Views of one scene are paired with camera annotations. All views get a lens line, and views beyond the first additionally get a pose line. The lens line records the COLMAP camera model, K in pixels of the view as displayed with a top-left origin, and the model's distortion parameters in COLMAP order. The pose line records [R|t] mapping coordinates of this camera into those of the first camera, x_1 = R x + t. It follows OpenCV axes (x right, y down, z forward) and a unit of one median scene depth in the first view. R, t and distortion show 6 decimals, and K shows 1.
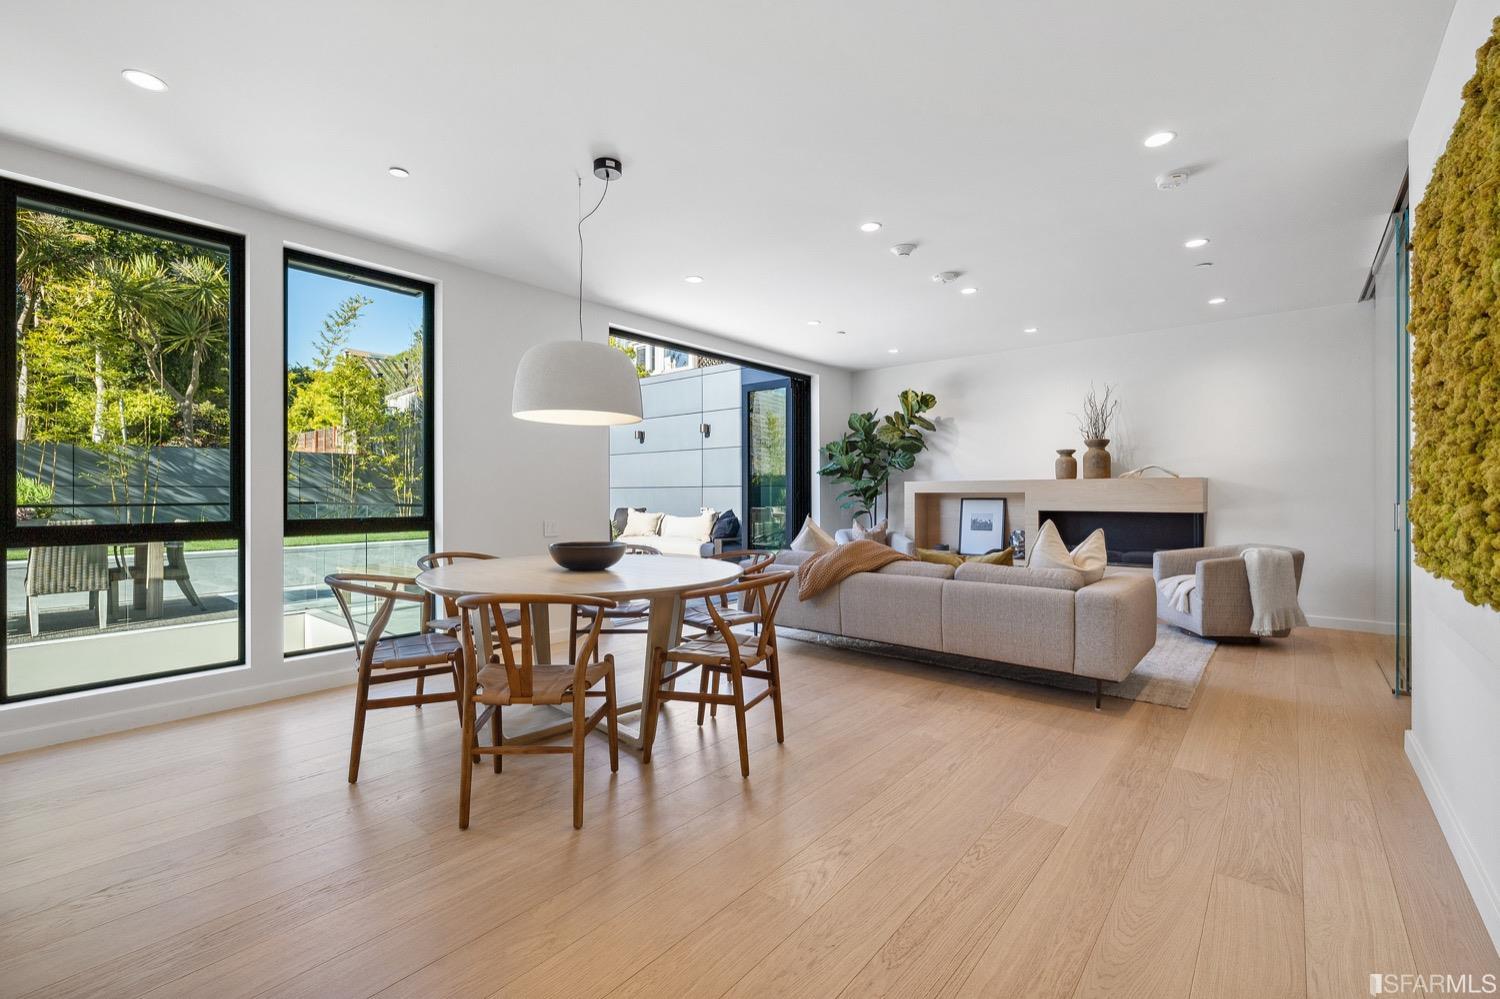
lens RADIAL K [[641.1, 0, 745.0], [0, 641.1, 492.2], [0, 0, 1]] dist [-0.000114, 0.000015]
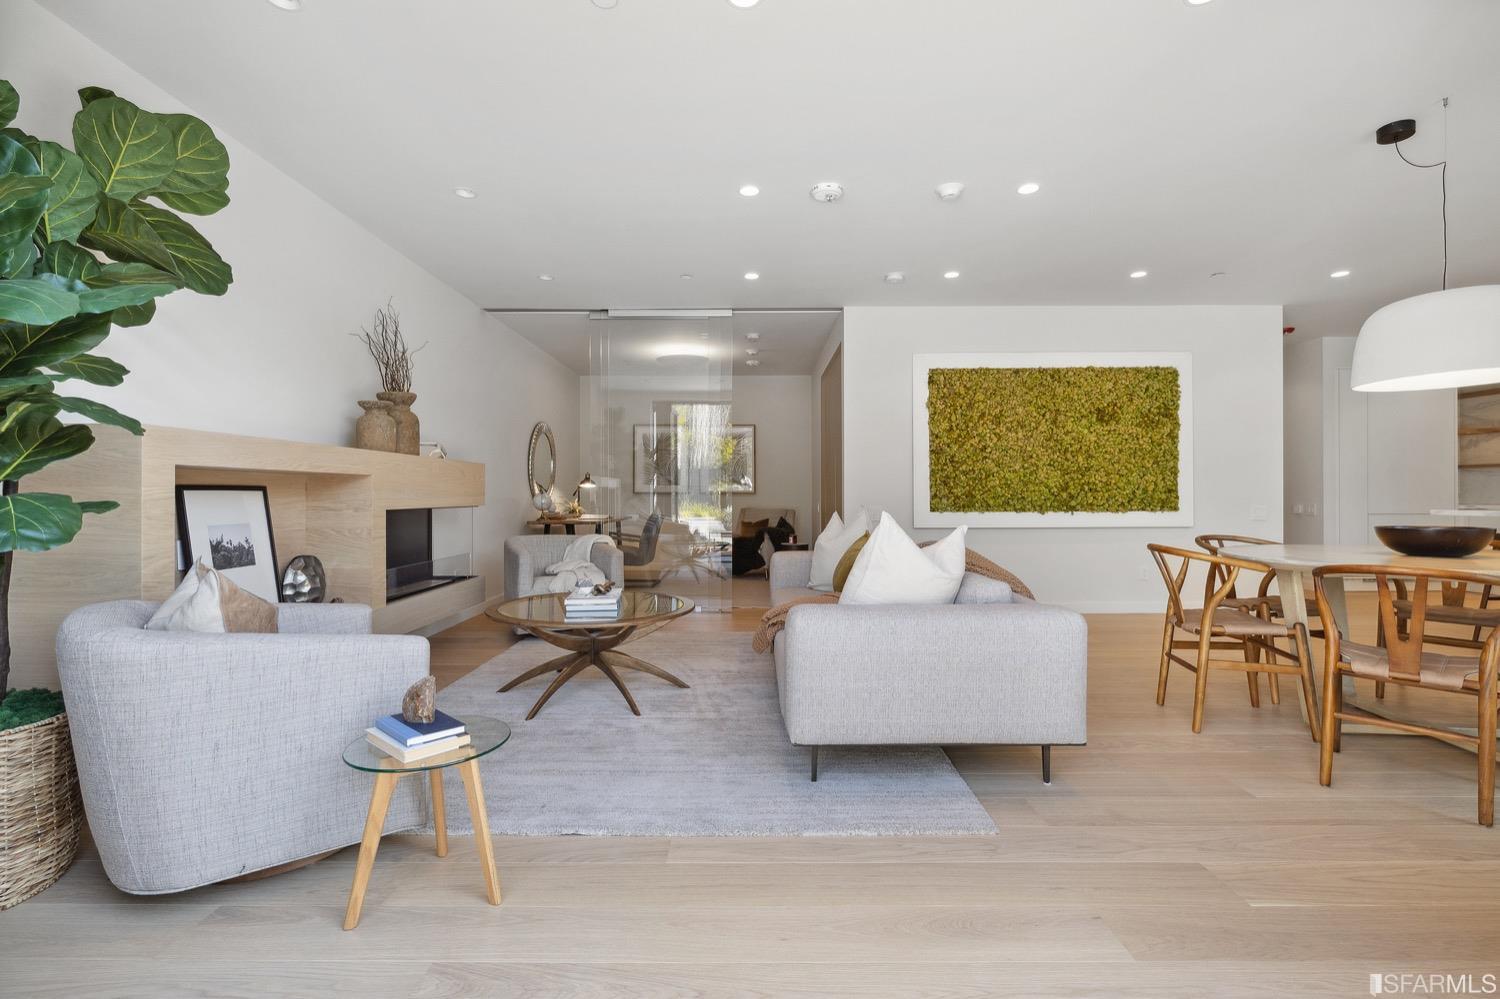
lens RADIAL K [[670.9, 0, 752.0], [0, 670.9, 497.6], [0, 0, 1]] dist [-0.009641, 0.001910]
pose [[-0.646652, -0.000563, 0.762785, -0.226608], [0.001198, 0.999998, 0.001754, 0.024244], [-0.762785, 0.002048, -0.646649, 1.525509]]
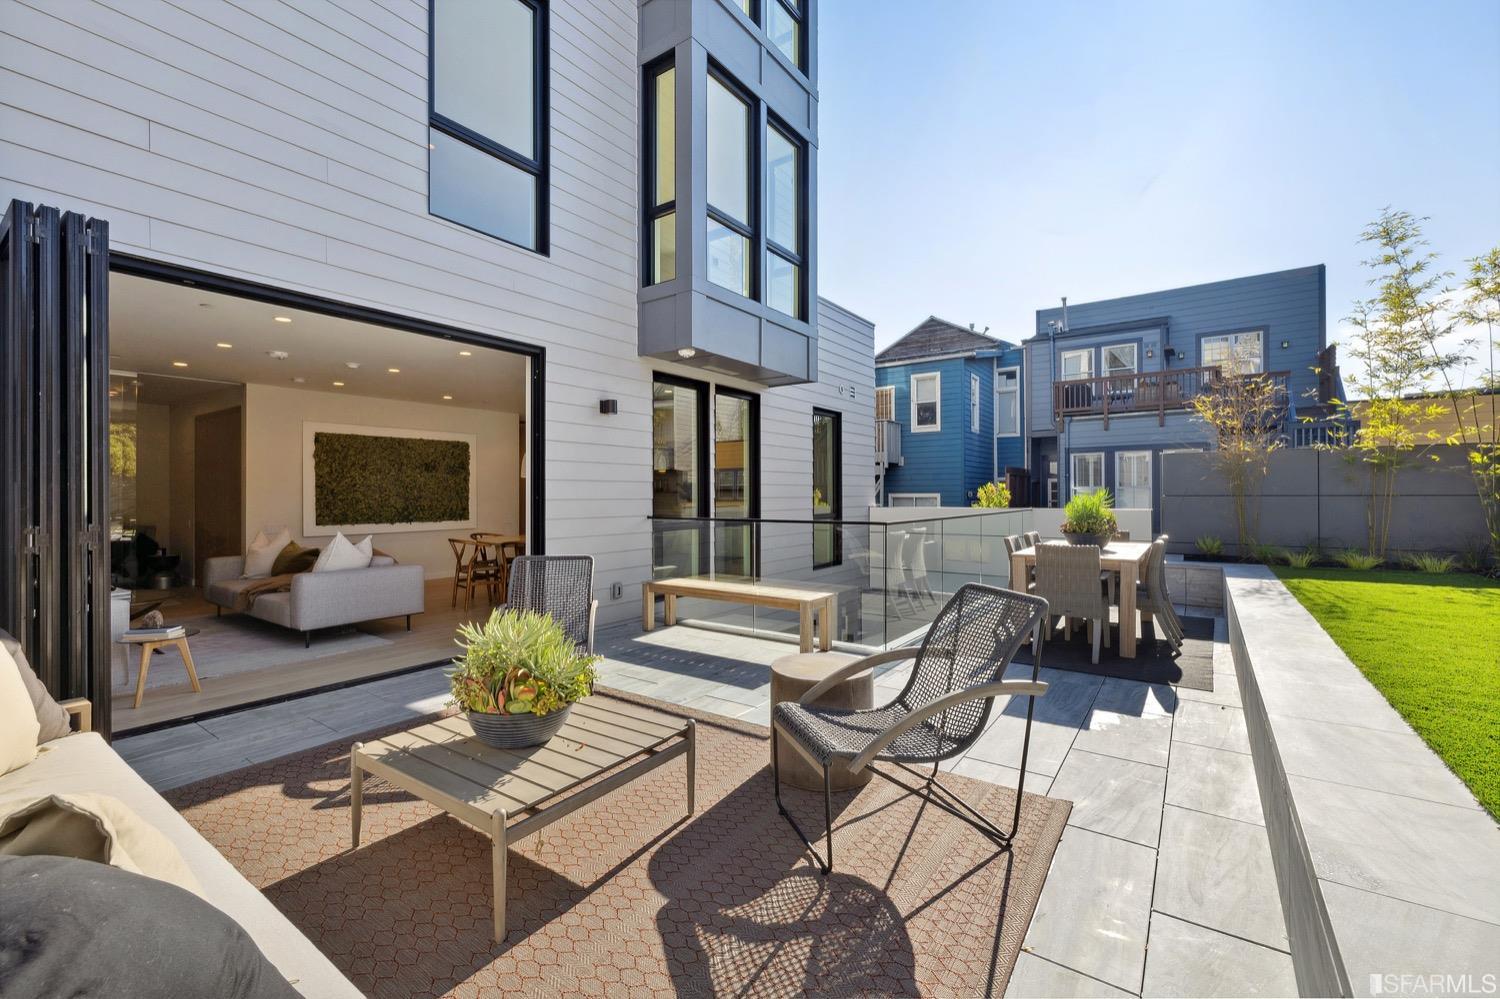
lens RADIAL K [[641.1, 0, 755.0], [0, 641.1, 491.2], [0, 0, 1]] dist [-0.000114, 0.000015]
pose [[-0.995958, 0.001402, -0.089806, -0.569616], [0.001876, 0.999985, -0.005199, -0.032607], [0.089797, -0.005347, -0.995946, 2.391894]]
